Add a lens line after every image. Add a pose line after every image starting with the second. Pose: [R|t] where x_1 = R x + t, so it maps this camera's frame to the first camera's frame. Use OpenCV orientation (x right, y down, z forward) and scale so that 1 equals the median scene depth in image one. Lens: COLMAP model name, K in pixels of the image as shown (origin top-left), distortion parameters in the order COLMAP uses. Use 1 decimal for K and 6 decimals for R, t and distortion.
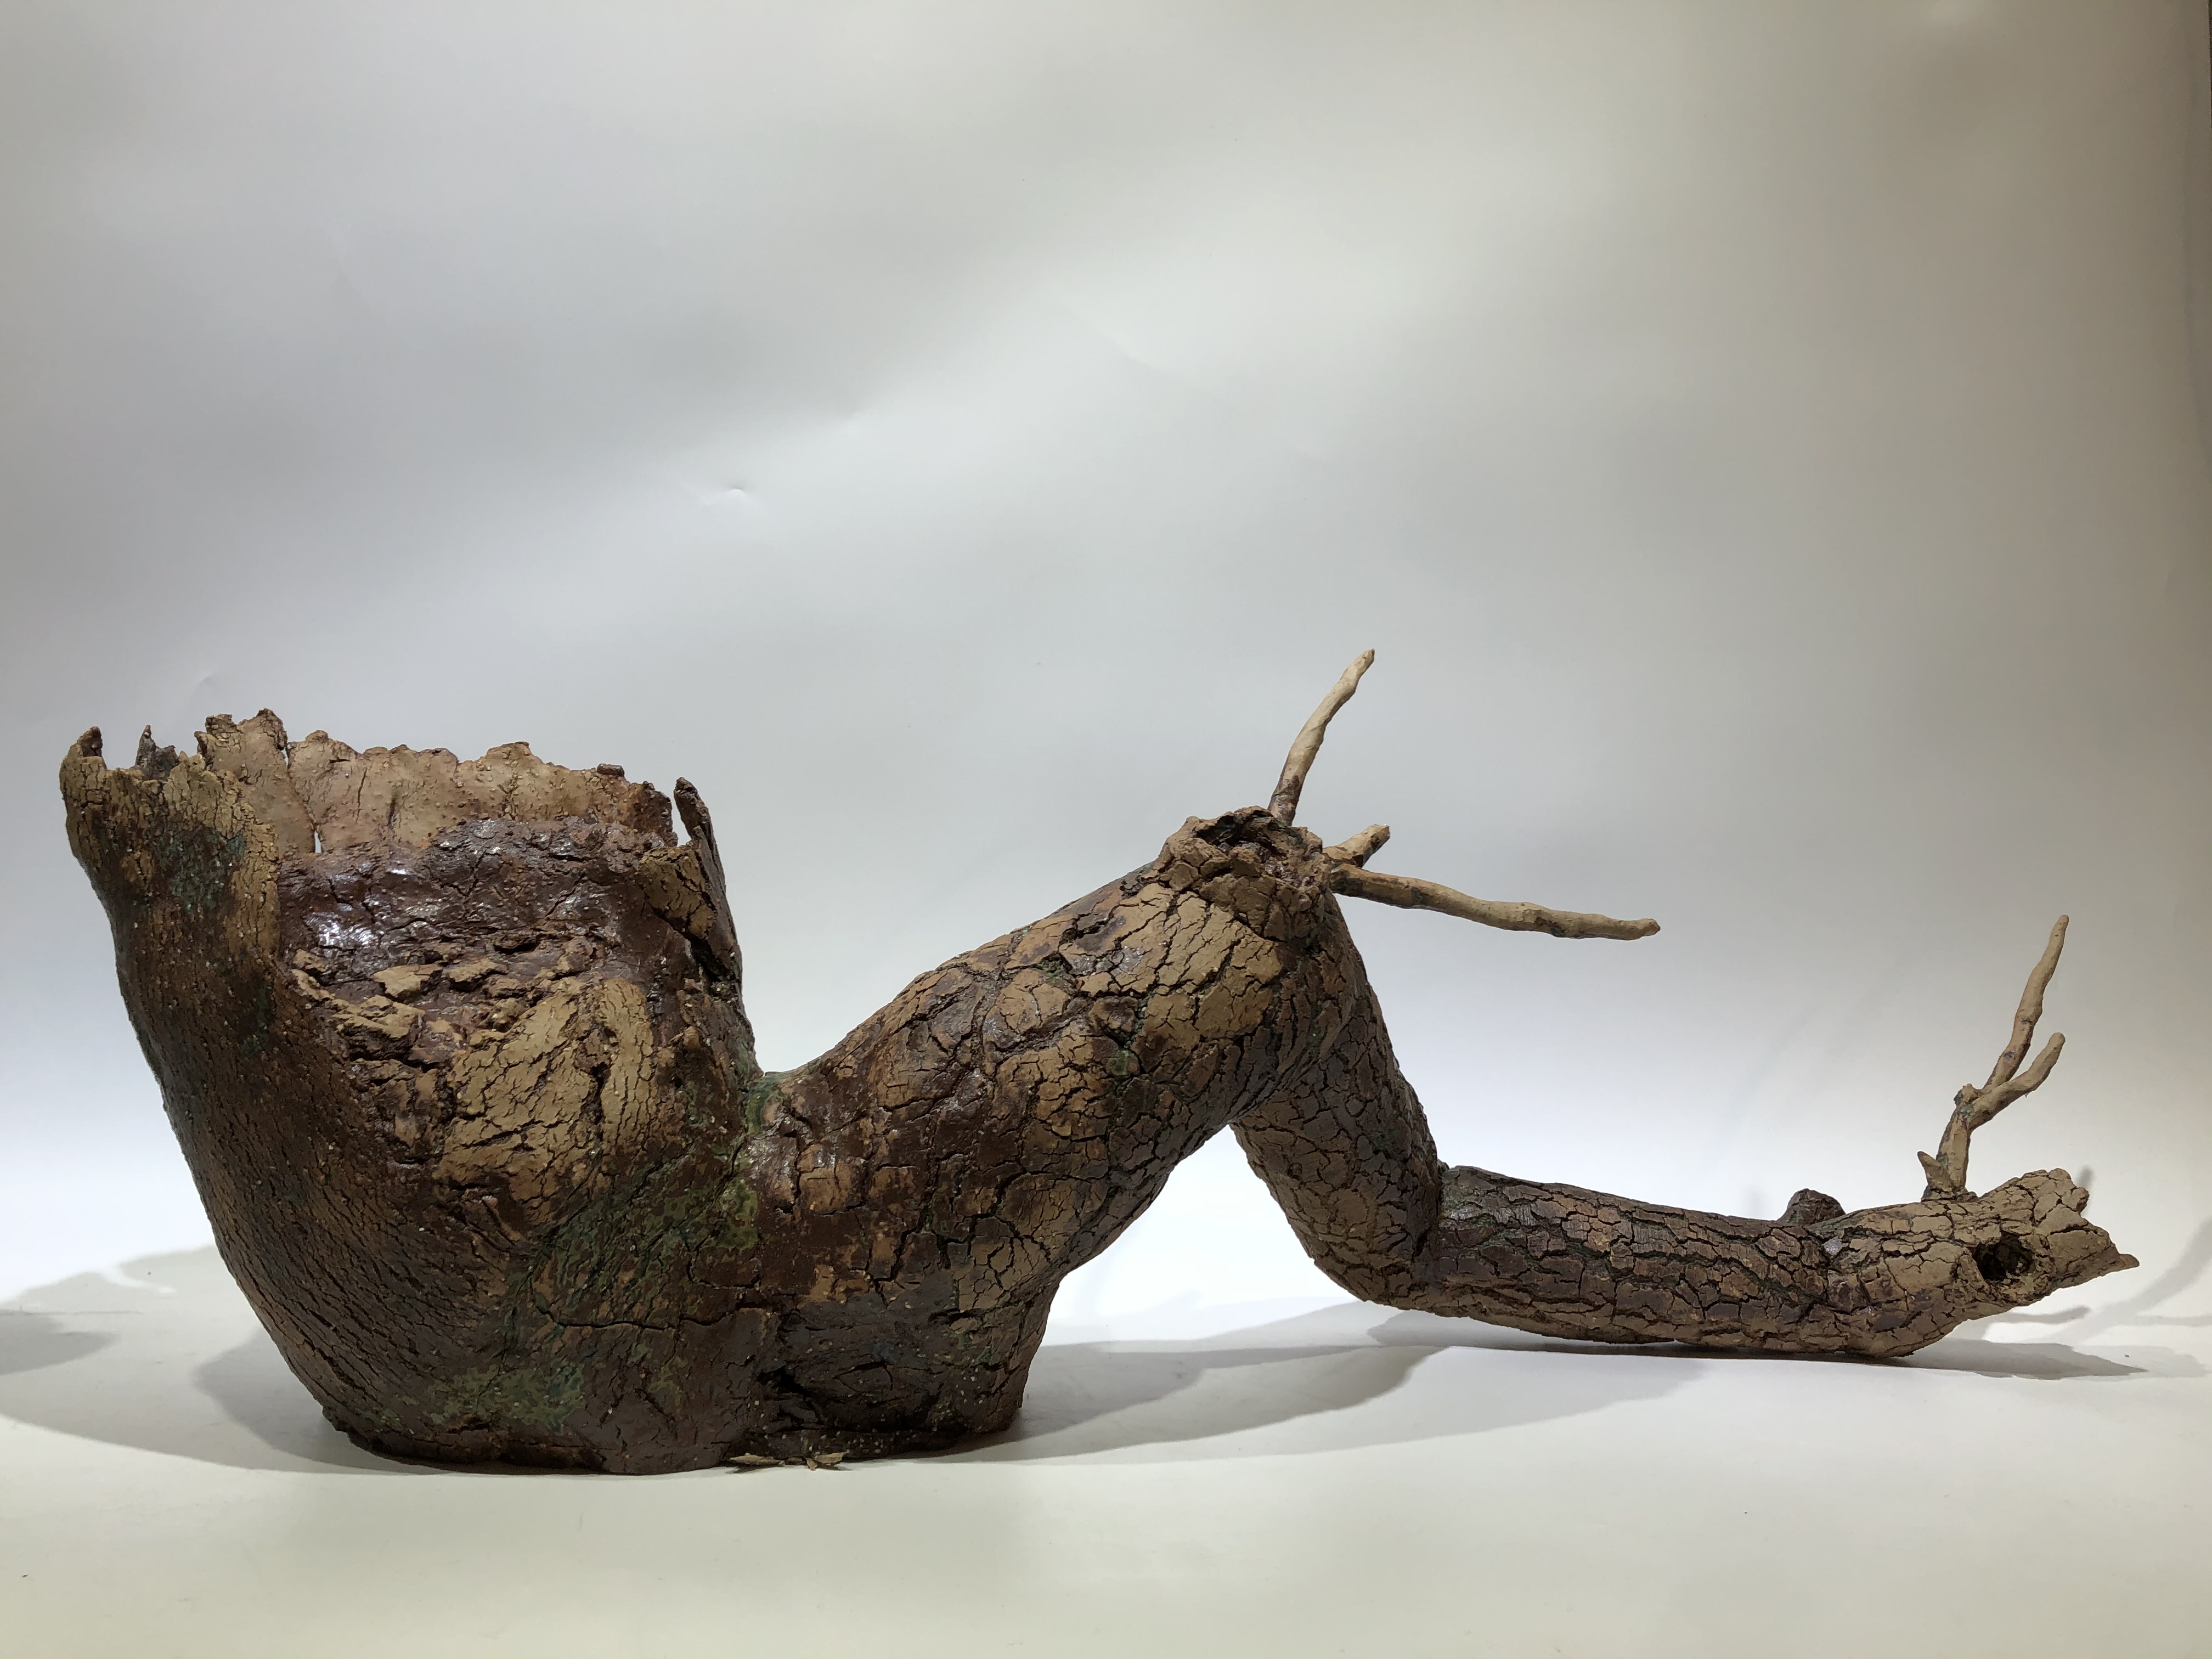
lens RADIAL K [[1792.2, 0, 1106.0], [0, 1792.2, 829.5], [0, 0, 1]] dist [-0.034513, 0.001901]
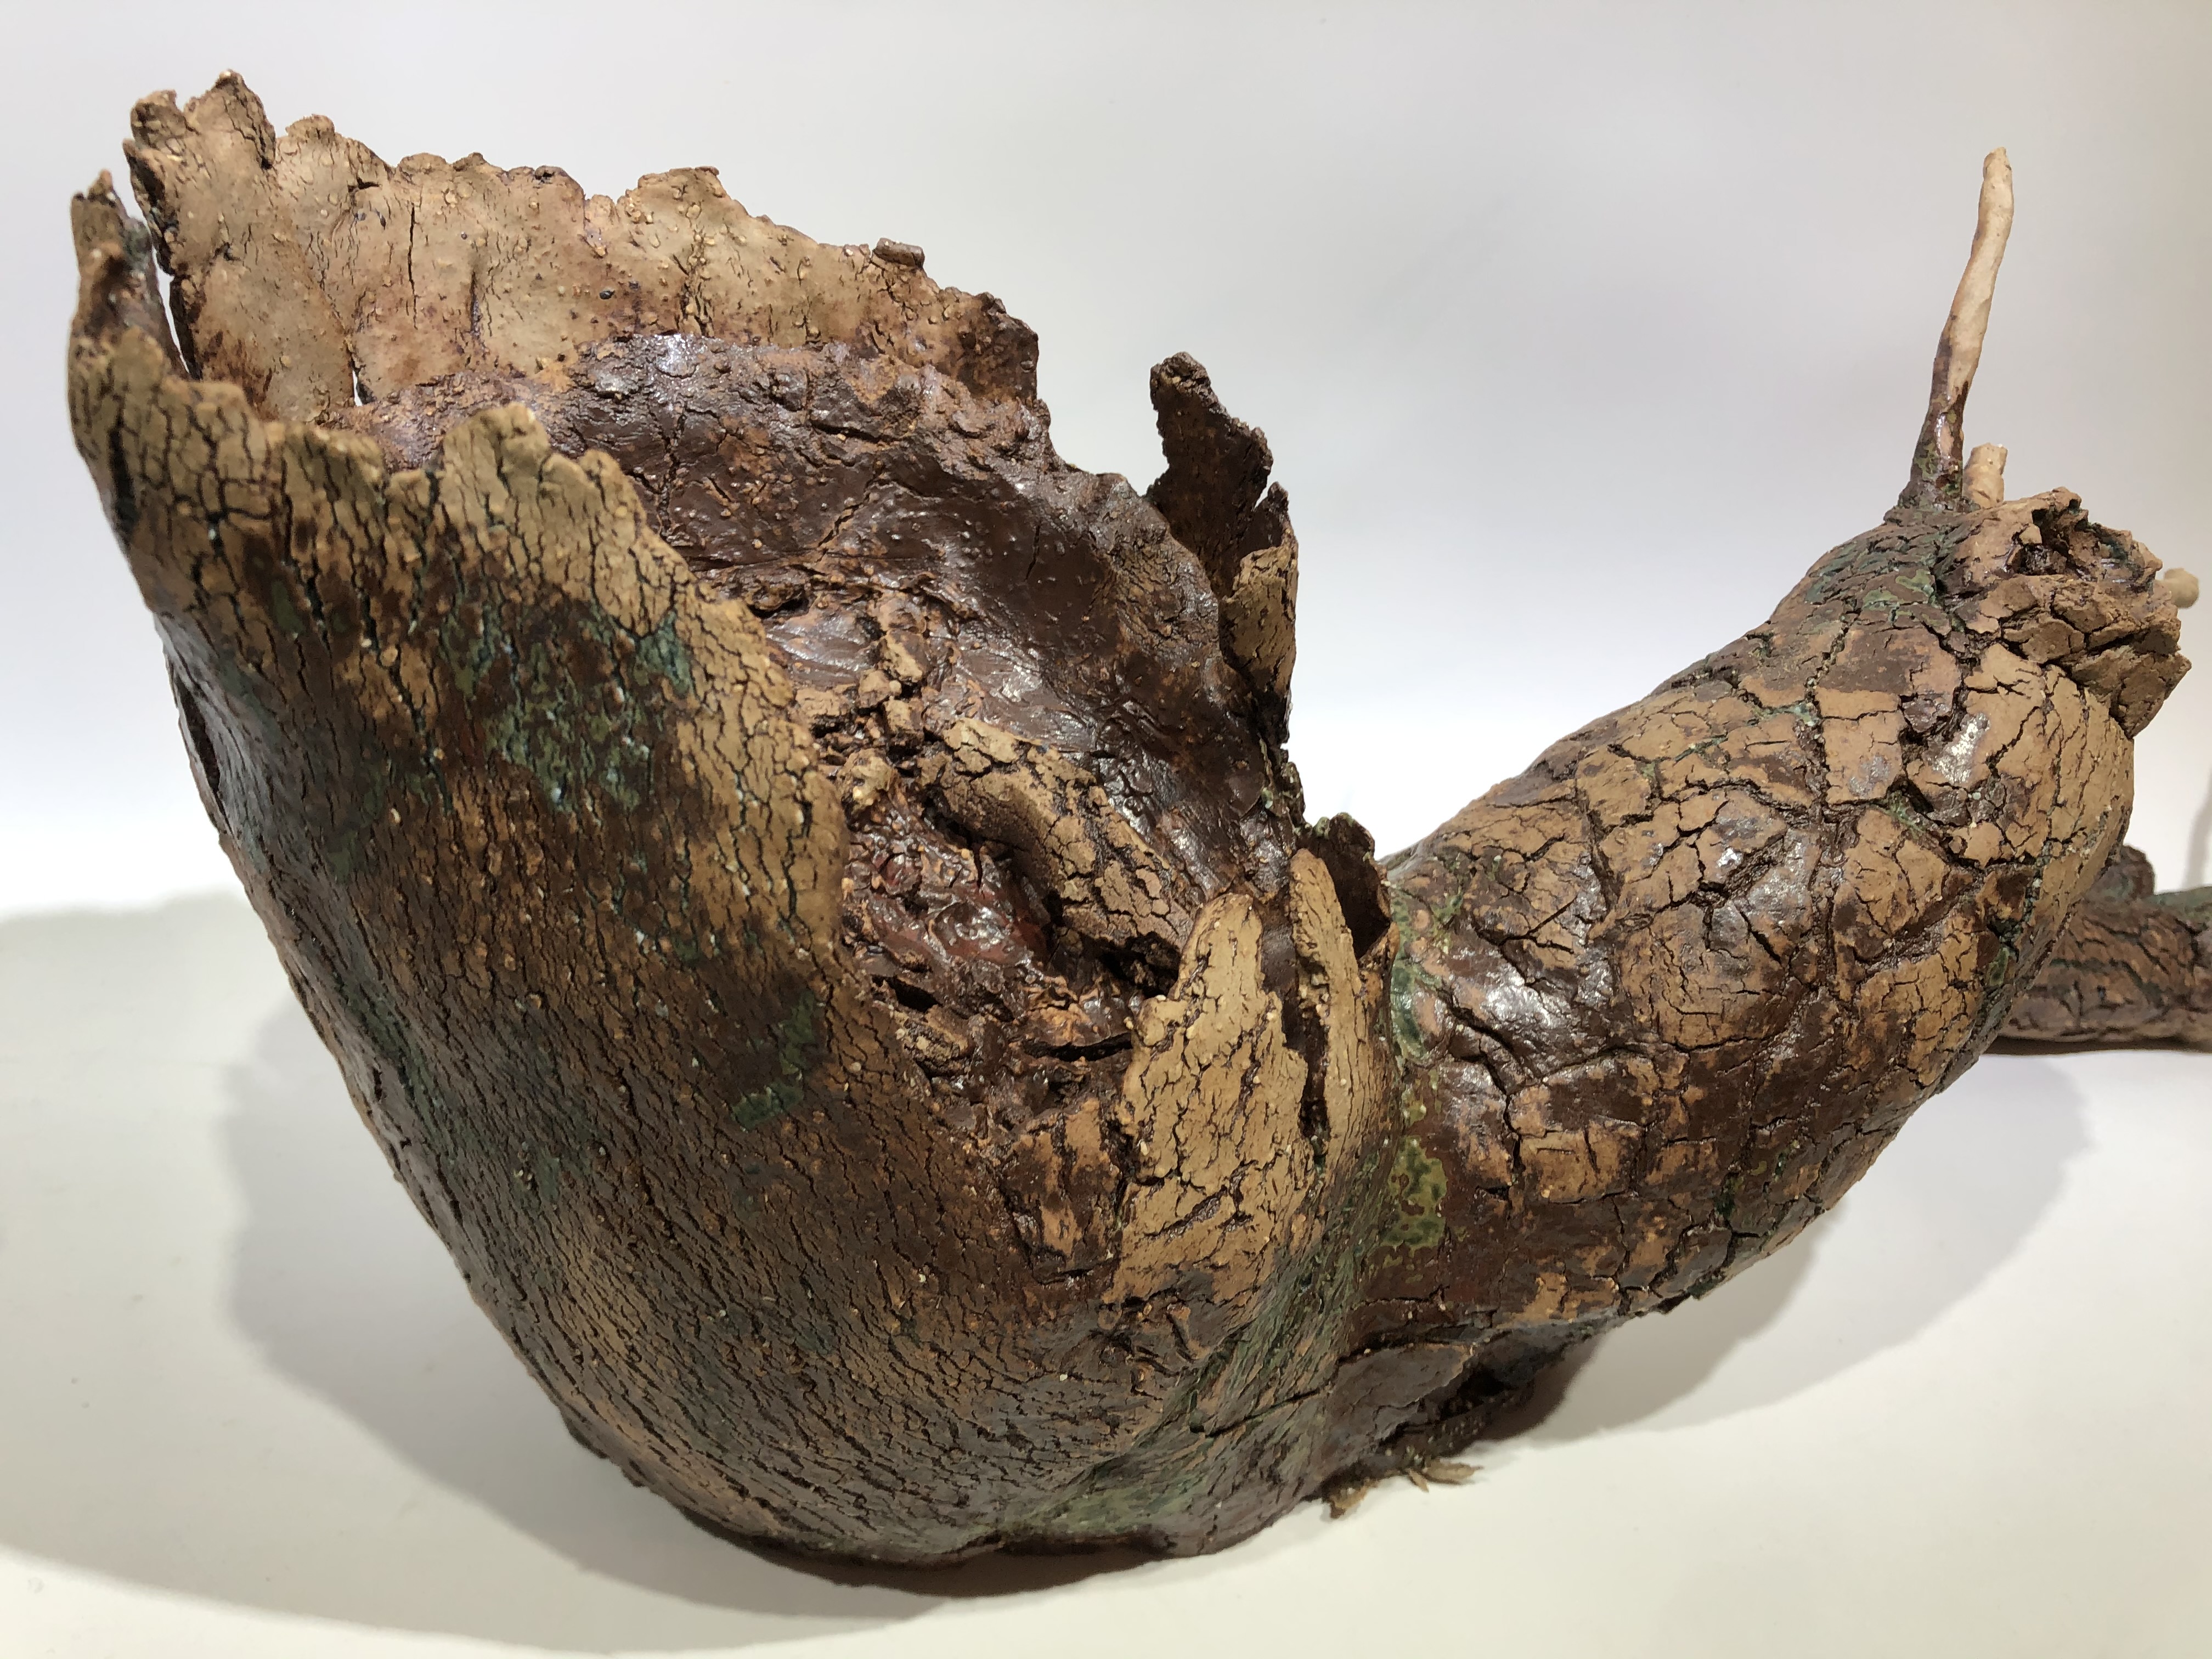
lens RADIAL K [[1799.3, 0, 1105.3], [0, 1799.3, 902.2], [0, 0, 1]] dist [0.006547, -0.001818]
pose [[0.945332, -0.019859, 0.325504, -0.511073], [-0.131494, 0.890192, 0.436197, -0.133123], [-0.298423, -0.455153, 0.838916, 0.563025]]
